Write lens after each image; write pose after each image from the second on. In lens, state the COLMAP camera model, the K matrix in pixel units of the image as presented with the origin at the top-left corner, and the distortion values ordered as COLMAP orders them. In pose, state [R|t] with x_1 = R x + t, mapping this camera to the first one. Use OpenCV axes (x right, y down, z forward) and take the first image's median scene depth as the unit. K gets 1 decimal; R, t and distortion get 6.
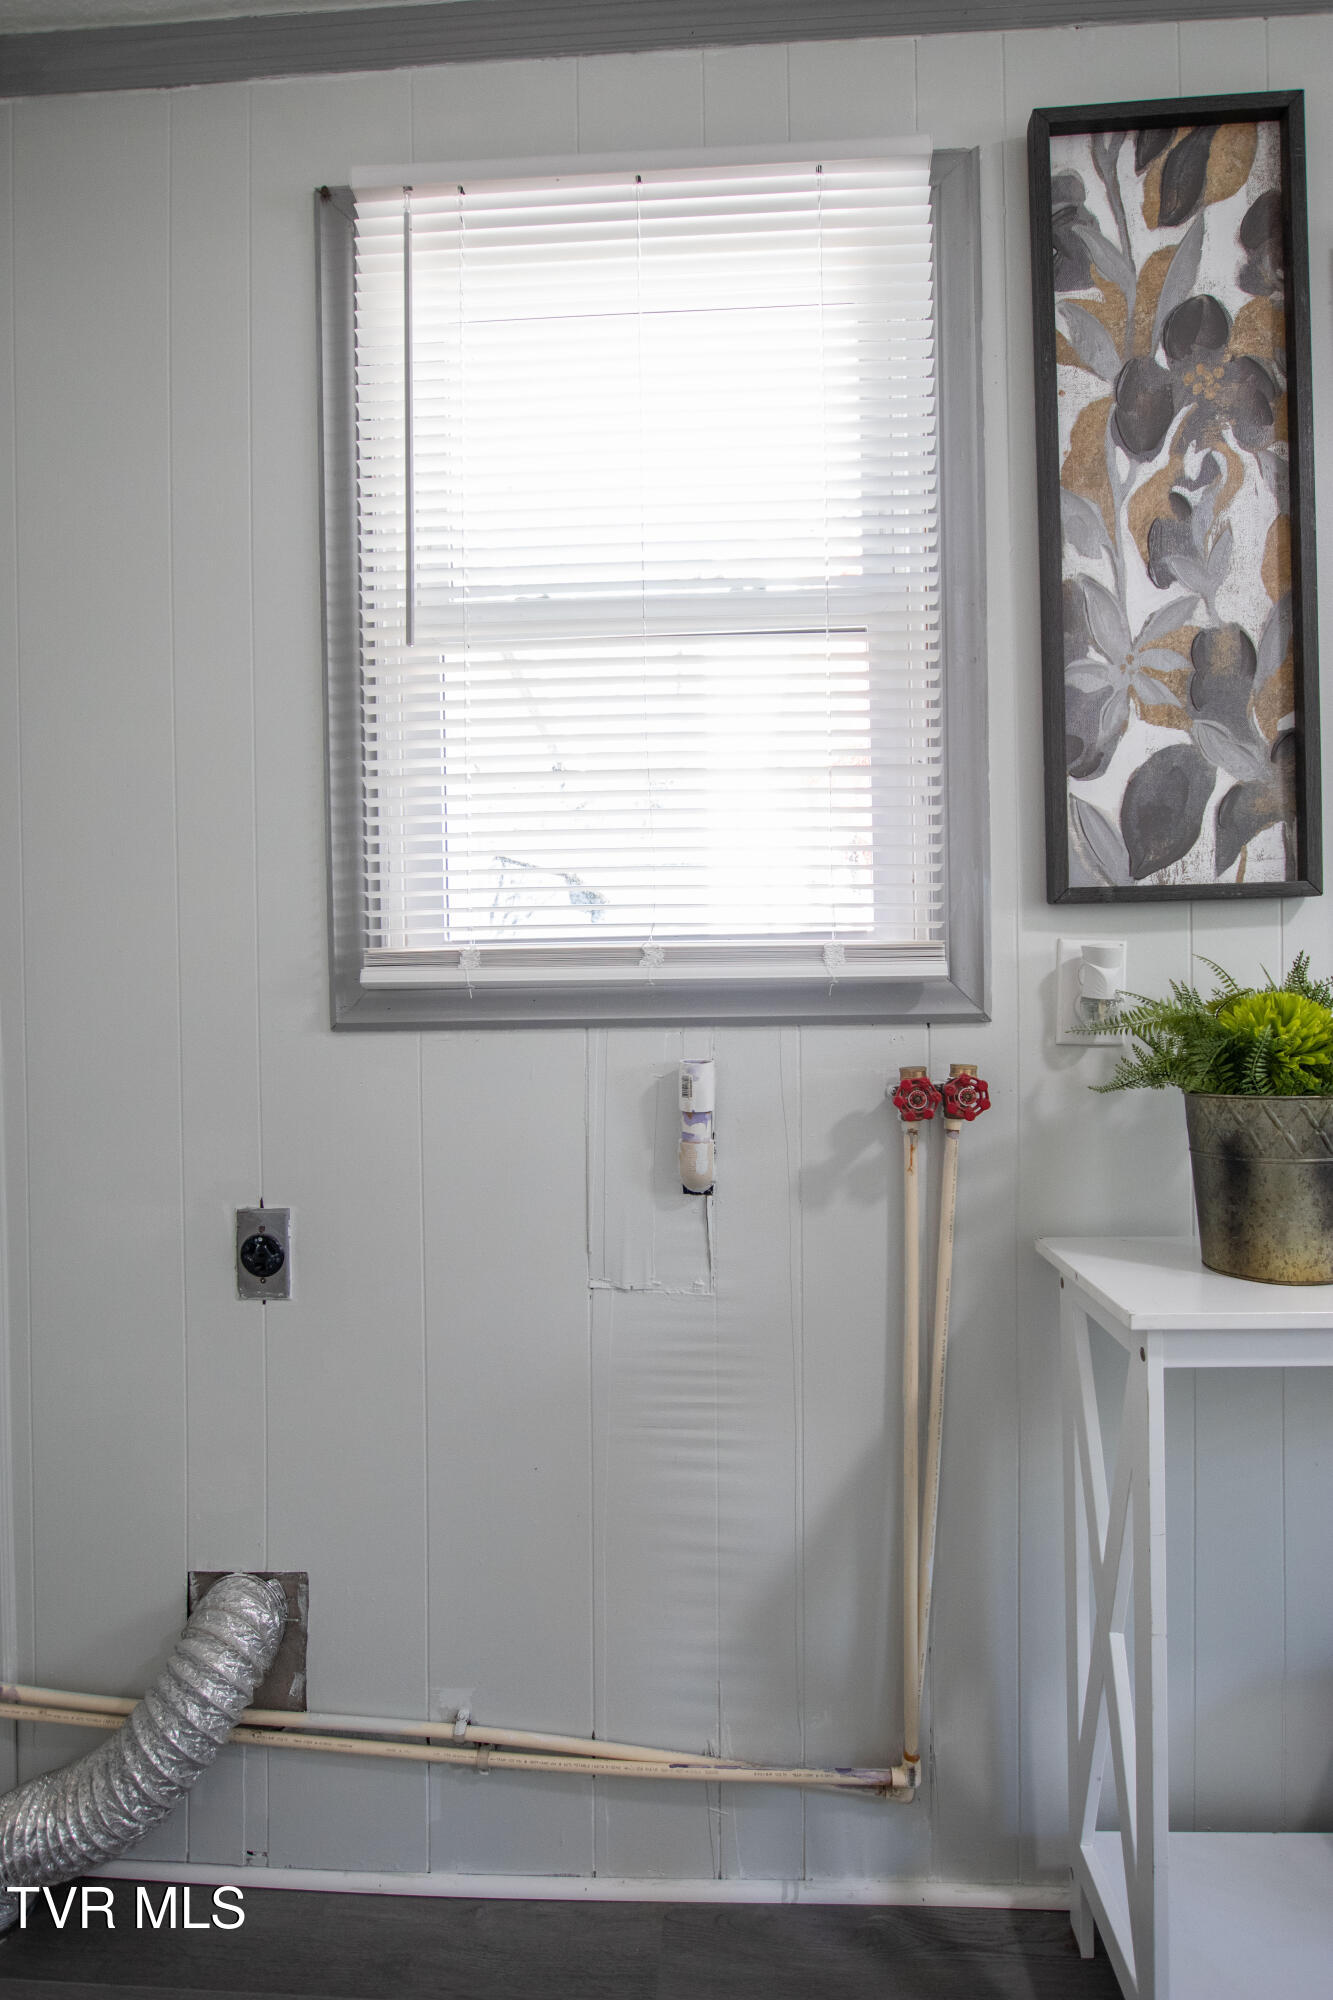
lens RADIAL K [[991.5, 0, 666.5], [0, 991.5, 1000.0], [0, 0, 1]] dist [-0.019725, 0.001245]
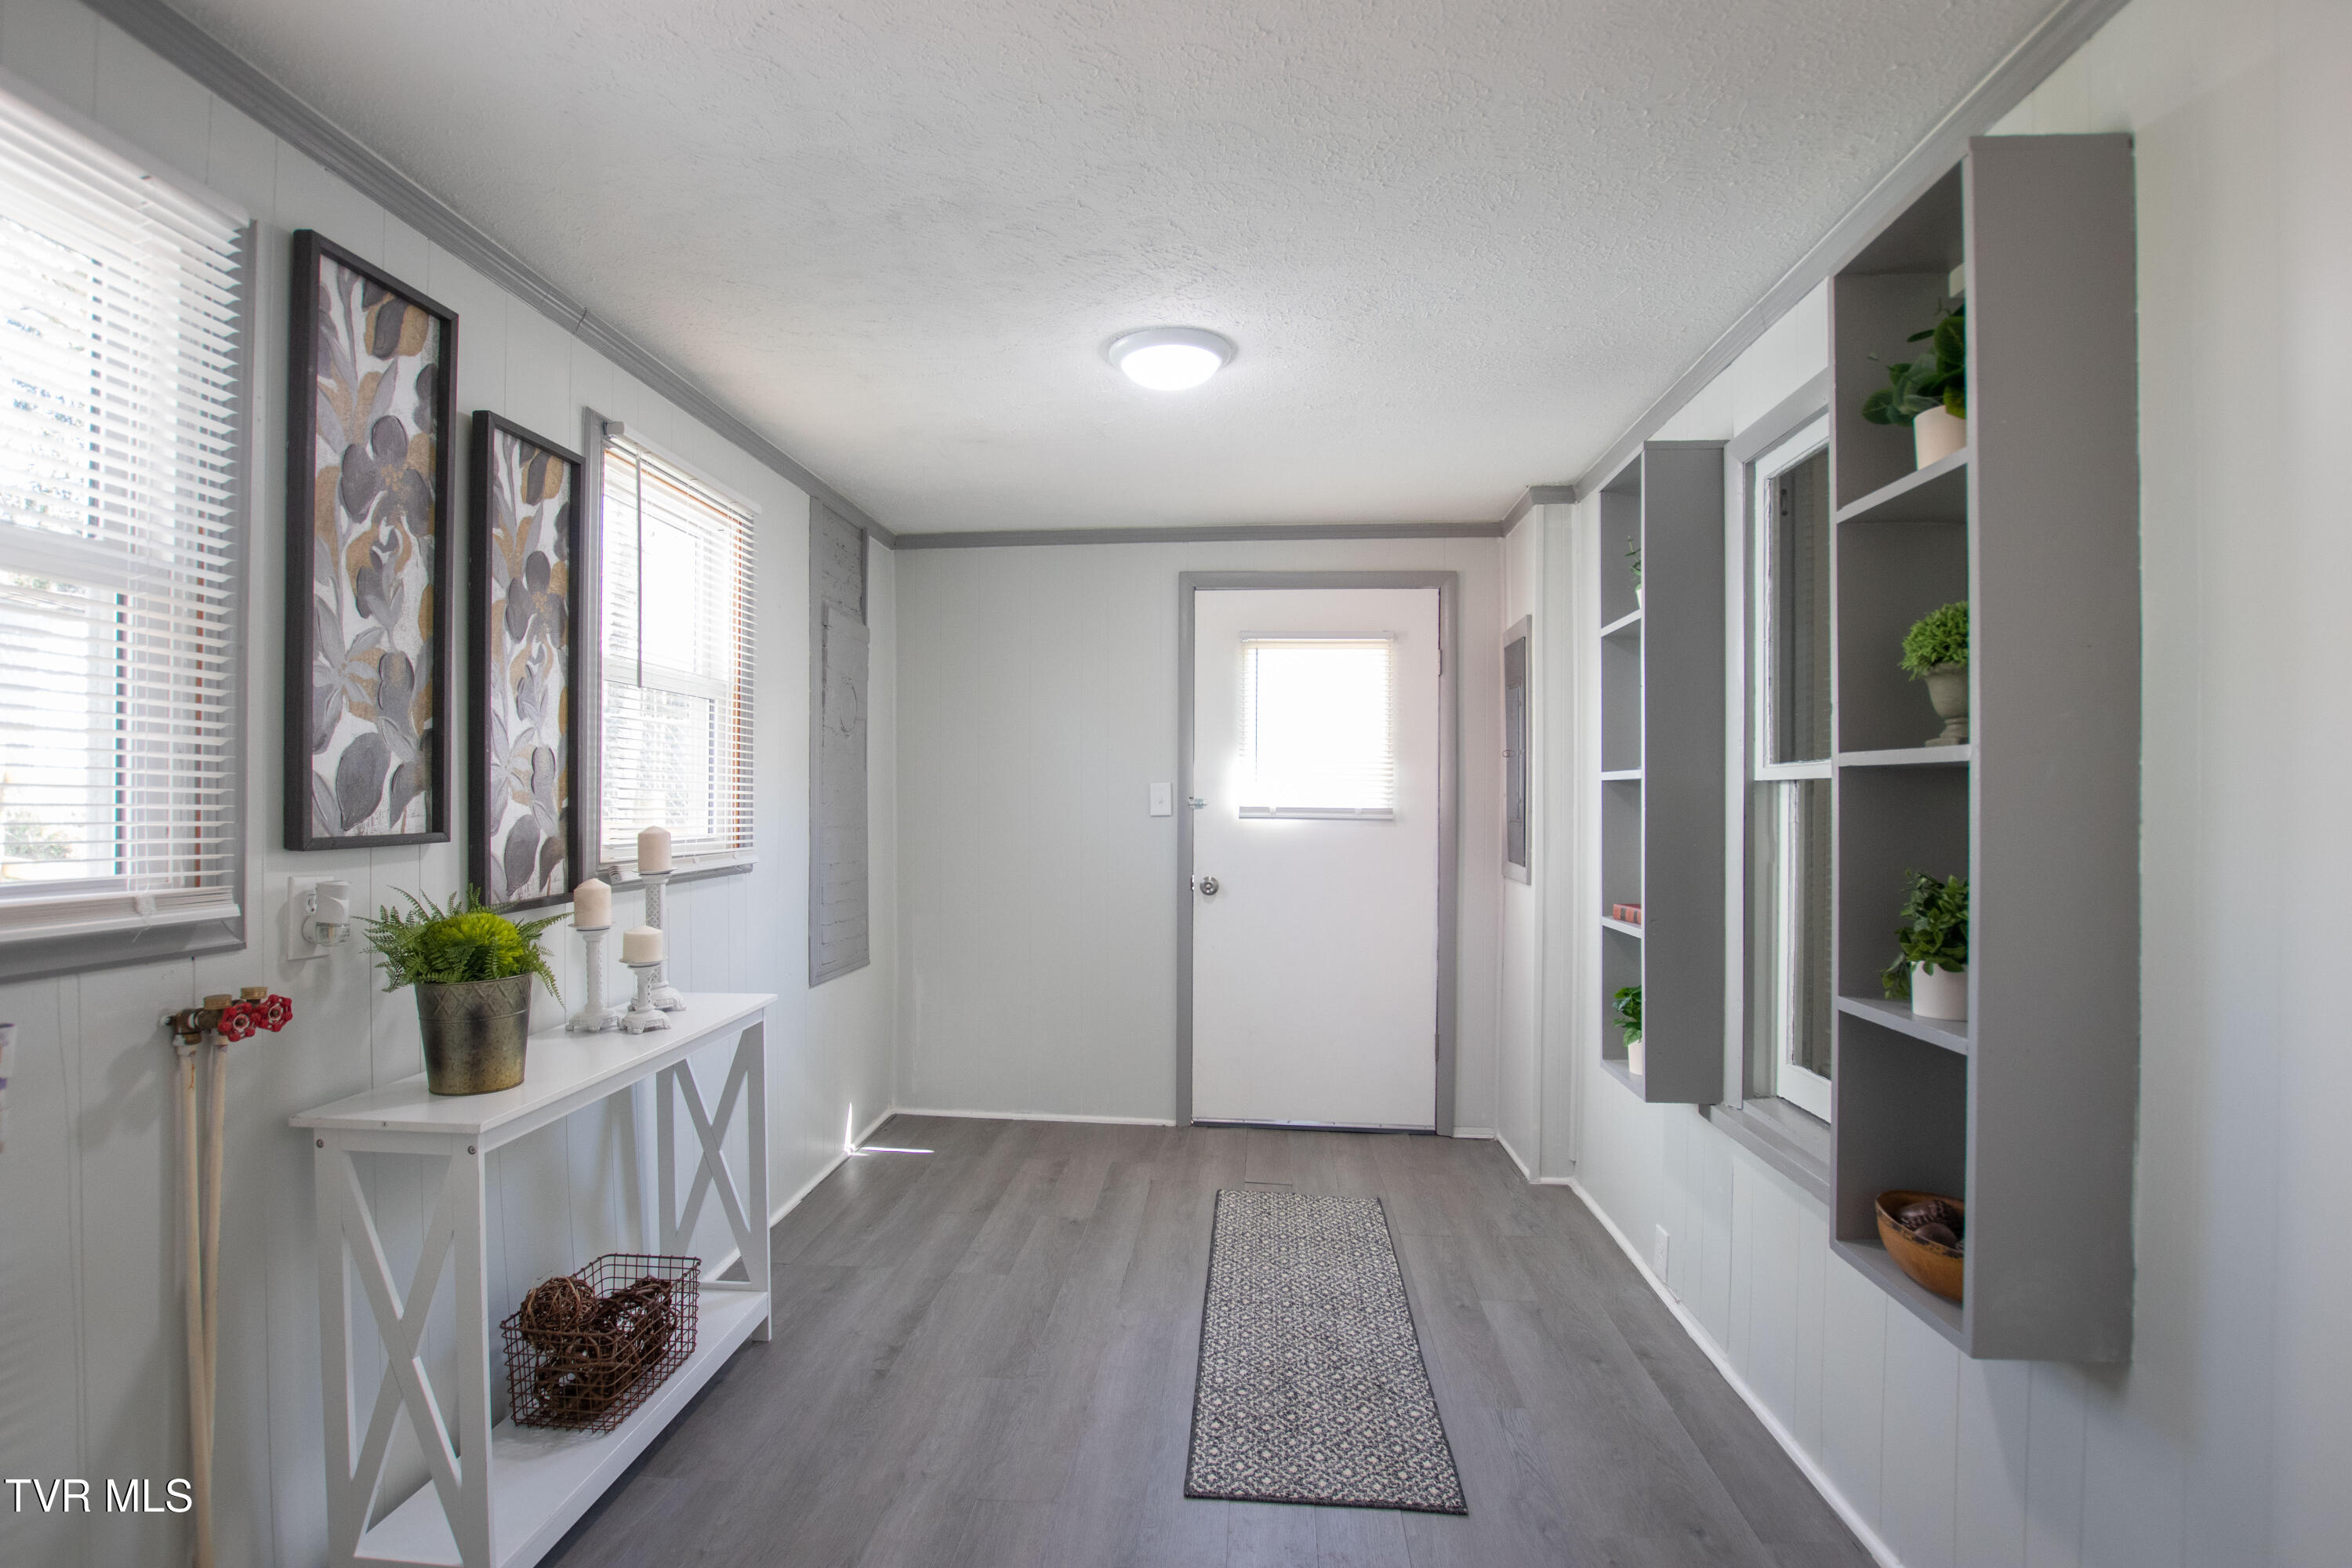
lens RADIAL K [[1105.0, 0, 1166.7], [0, 1105.0, 806.3], [0, 0, 1]] dist [-0.023371, -0.000117]
pose [[0.027504, 0.013680, 0.999528, -0.979096], [0.001296, 0.999905, -0.013721, -0.134393], [-0.999621, 0.001673, 0.027483, -0.158109]]
